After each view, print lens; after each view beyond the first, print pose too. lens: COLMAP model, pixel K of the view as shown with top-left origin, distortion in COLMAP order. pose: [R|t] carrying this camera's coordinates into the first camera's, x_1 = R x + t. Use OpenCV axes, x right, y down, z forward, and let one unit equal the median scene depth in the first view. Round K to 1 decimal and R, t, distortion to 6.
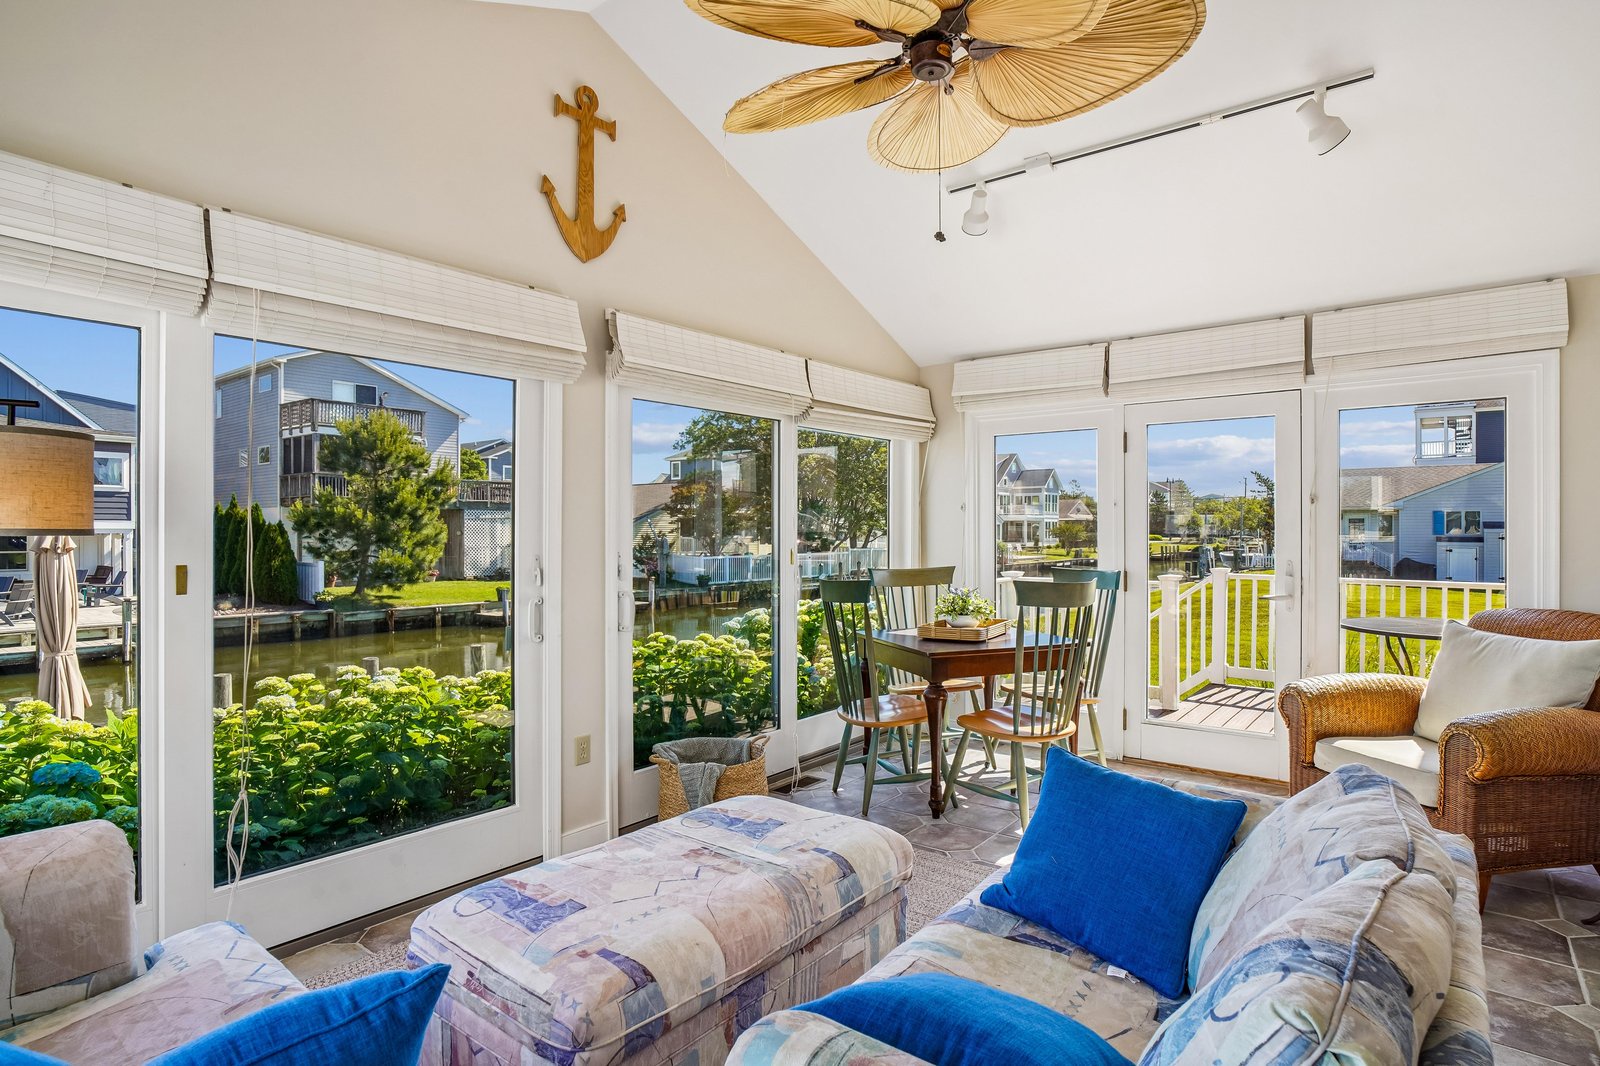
lens RADIAL K [[858.5, 0, 802.5], [0, 858.5, 527.6], [0, 0, 1]] dist [-0.030398, 0.000755]
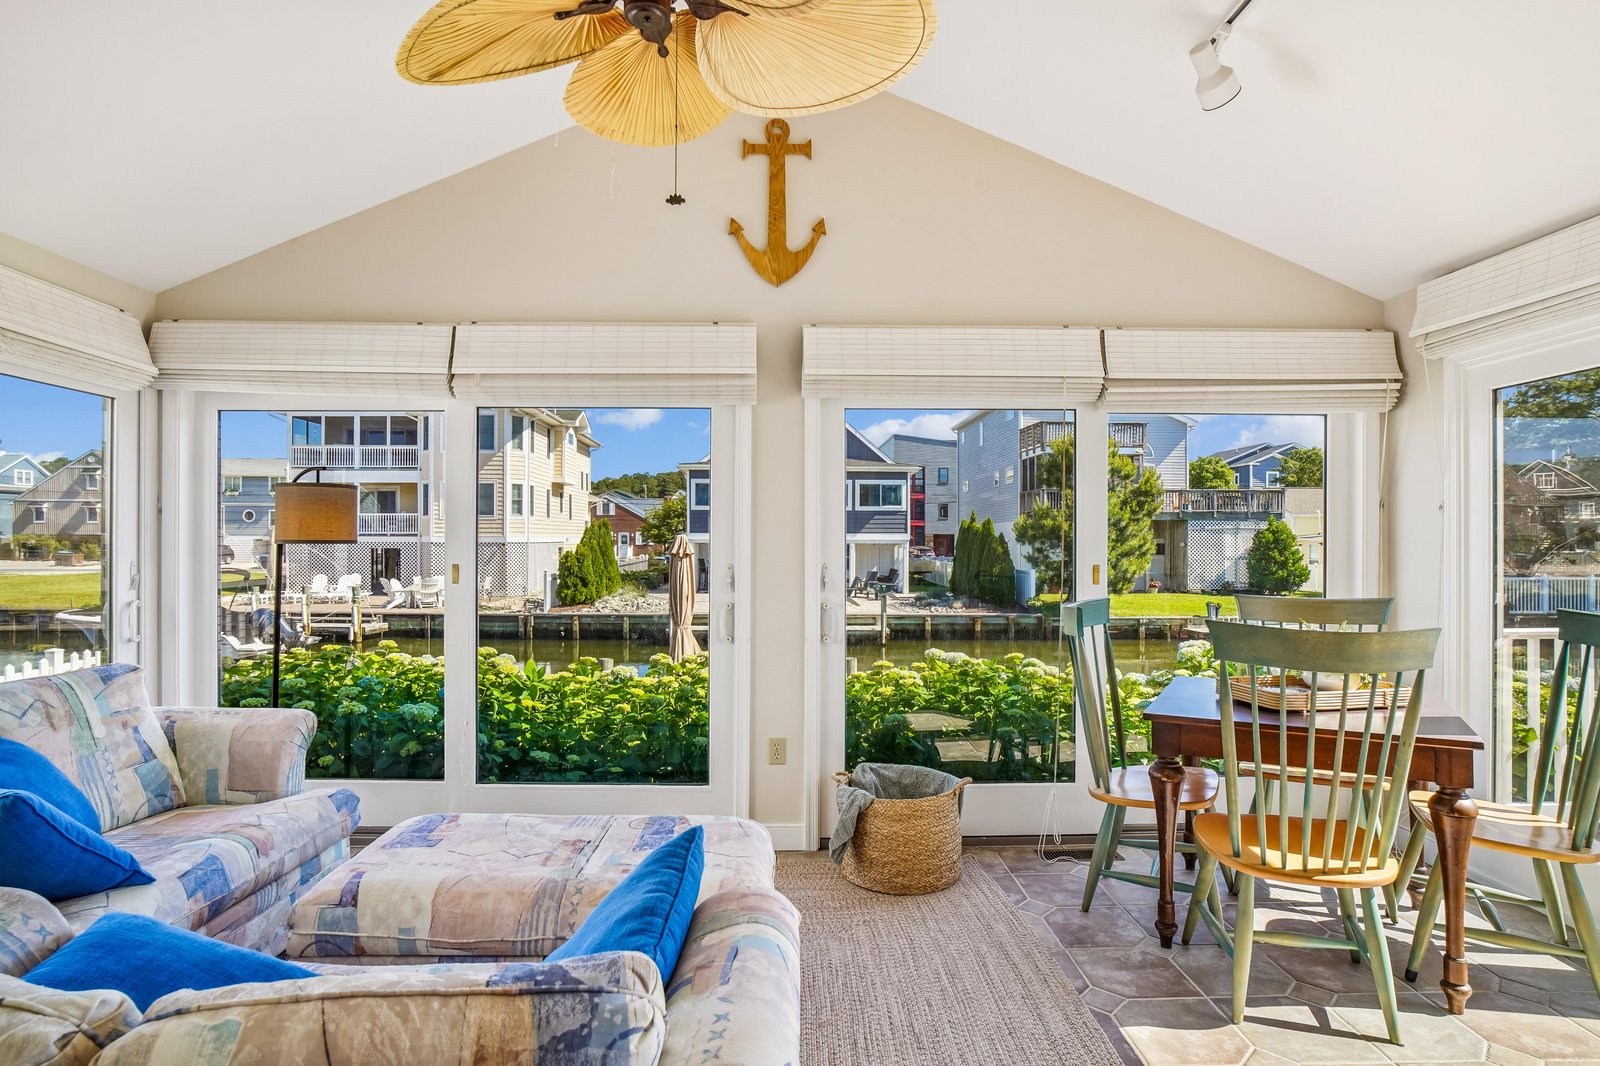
lens RADIAL K [[858.5, 0, 790.6], [0, 858.5, 542.5], [0, 0, 1]] dist [-0.030398, 0.000755]
pose [[0.630202, 0.003254, -0.776425, 0.367894], [0.000125, 0.999991, 0.004292, -0.000452], [0.776432, -0.002802, 0.630195, 0.223853]]
